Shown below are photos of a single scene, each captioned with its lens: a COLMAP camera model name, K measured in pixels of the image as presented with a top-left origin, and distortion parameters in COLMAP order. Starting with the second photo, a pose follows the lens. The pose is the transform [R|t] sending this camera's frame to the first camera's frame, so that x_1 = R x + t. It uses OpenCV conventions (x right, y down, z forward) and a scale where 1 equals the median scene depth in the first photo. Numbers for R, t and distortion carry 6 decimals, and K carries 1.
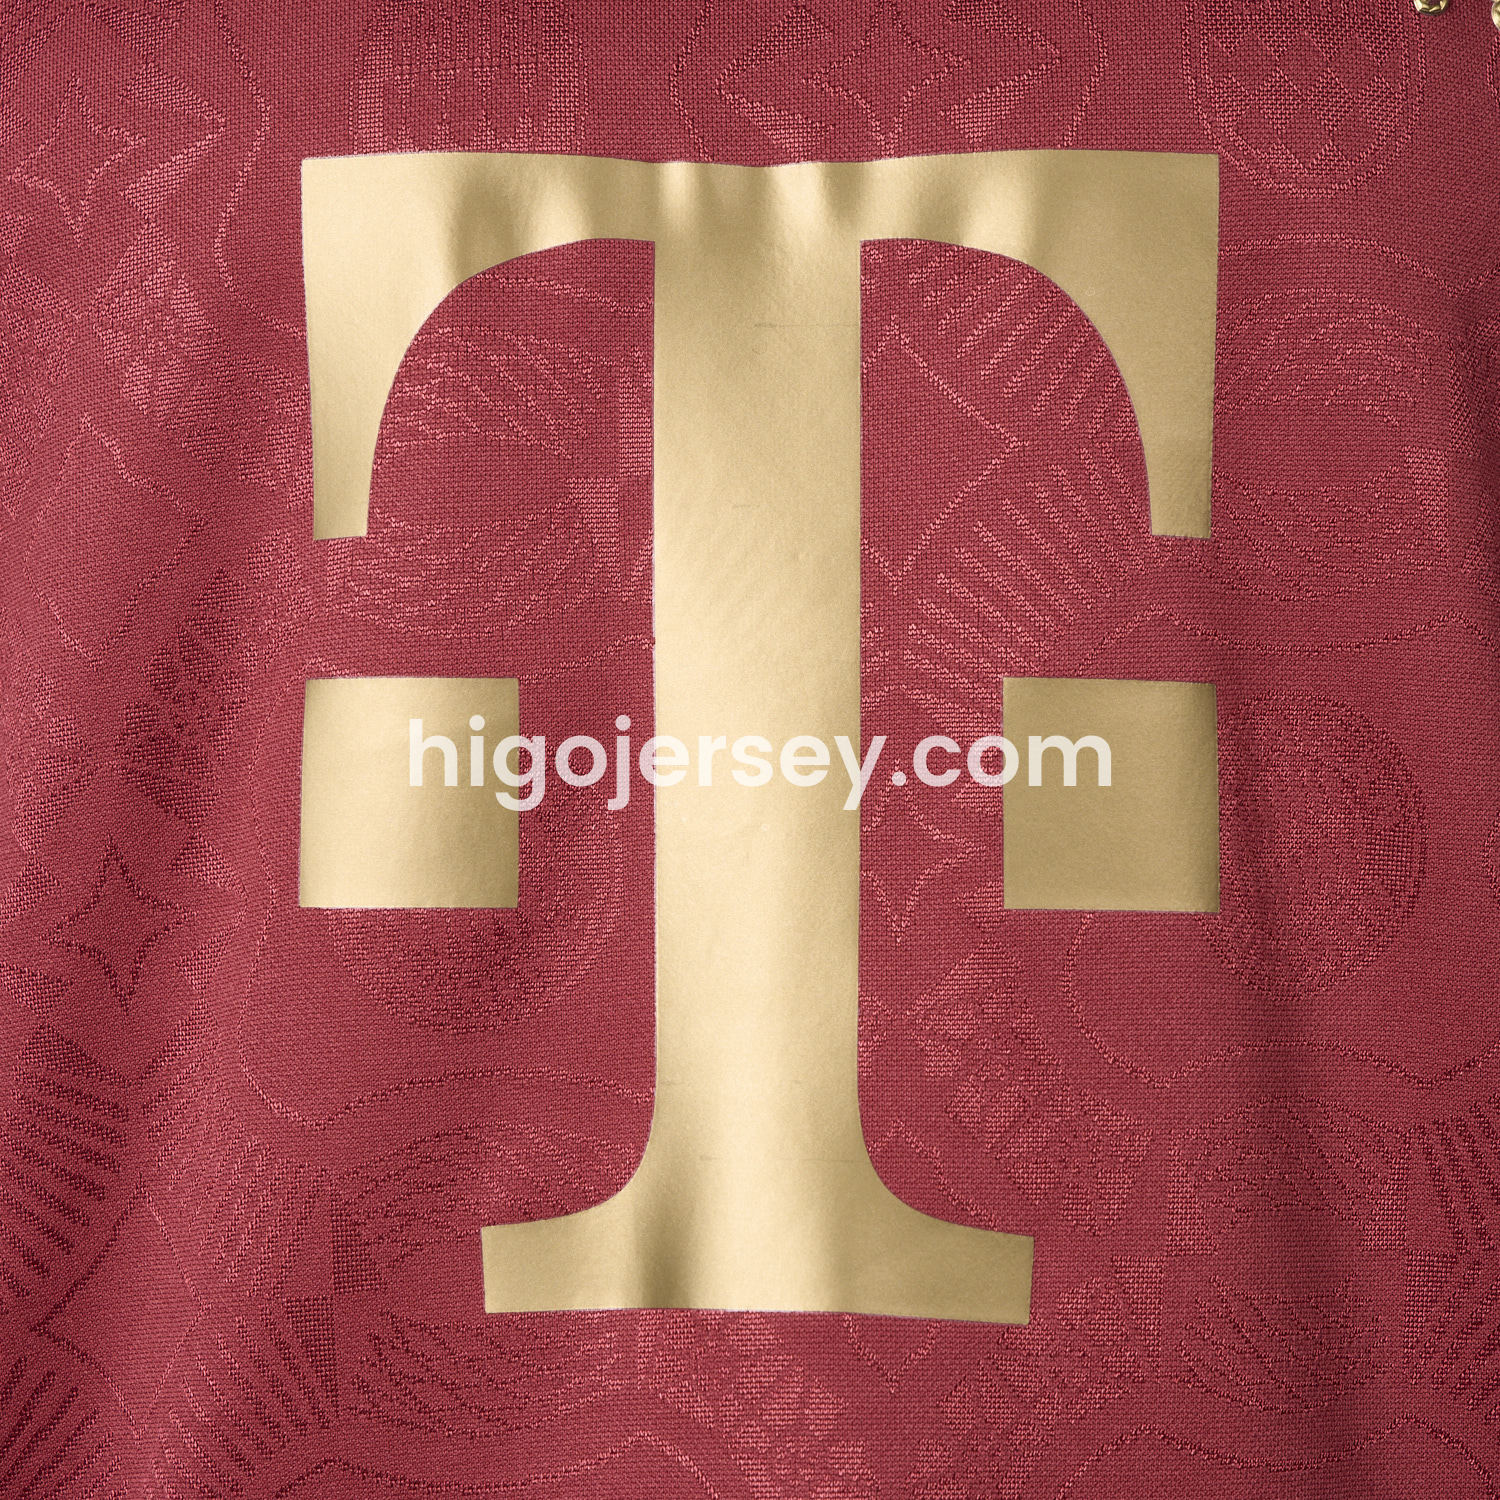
lens RADIAL K [[2752.8, 0, 753.9], [0, 2752.8, 742.4], [0, 0, 1]] dist [0.080113, 0.000000]
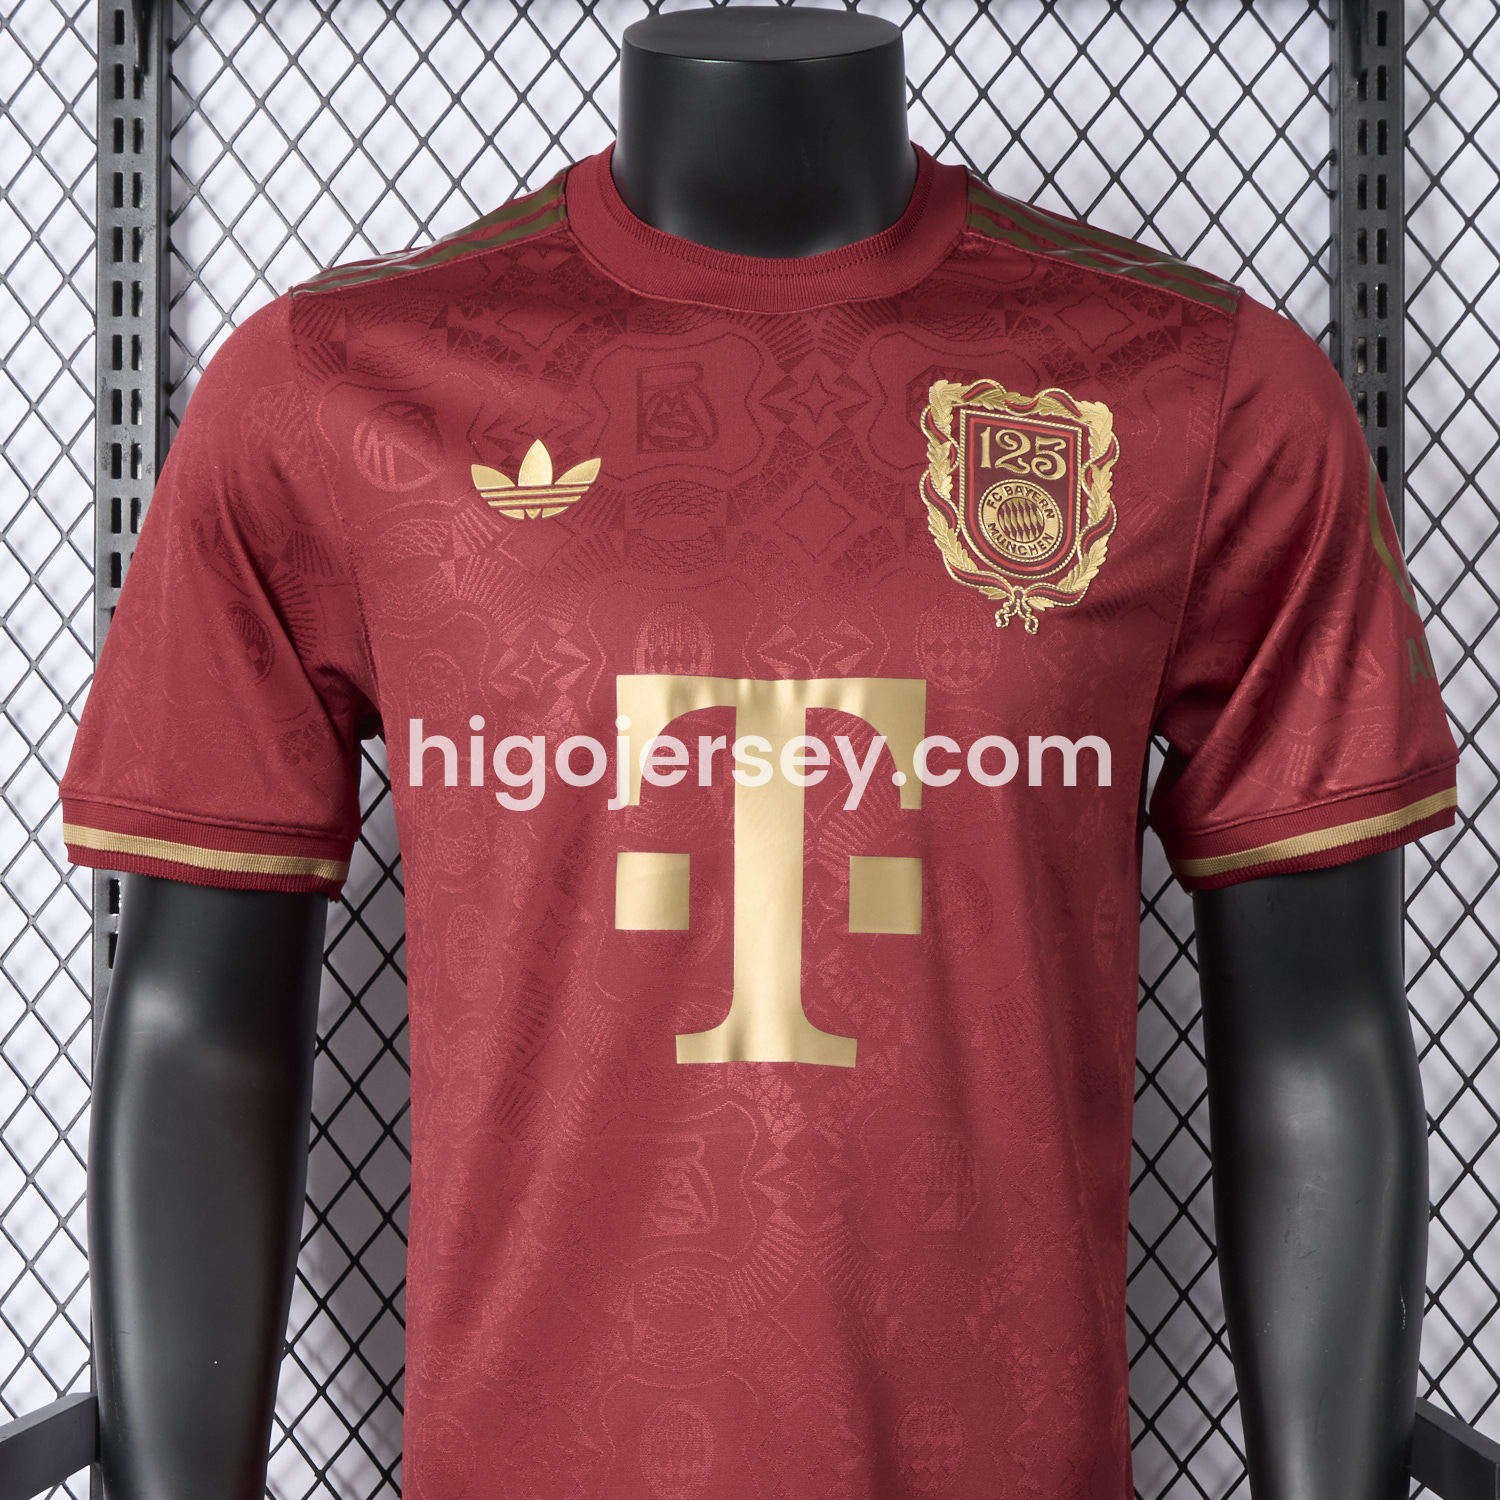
lens RADIAL K [[2959.7, 0, 743.3], [0, 2959.7, 760.5], [0, 0, 1]] dist [0.133266, 0.000000]
pose [[0.999901, 0.011236, -0.008509, -0.000668], [-0.011188, 0.999922, 0.005596, -0.143020], [0.008572, -0.005501, 0.999948, -2.219378]]
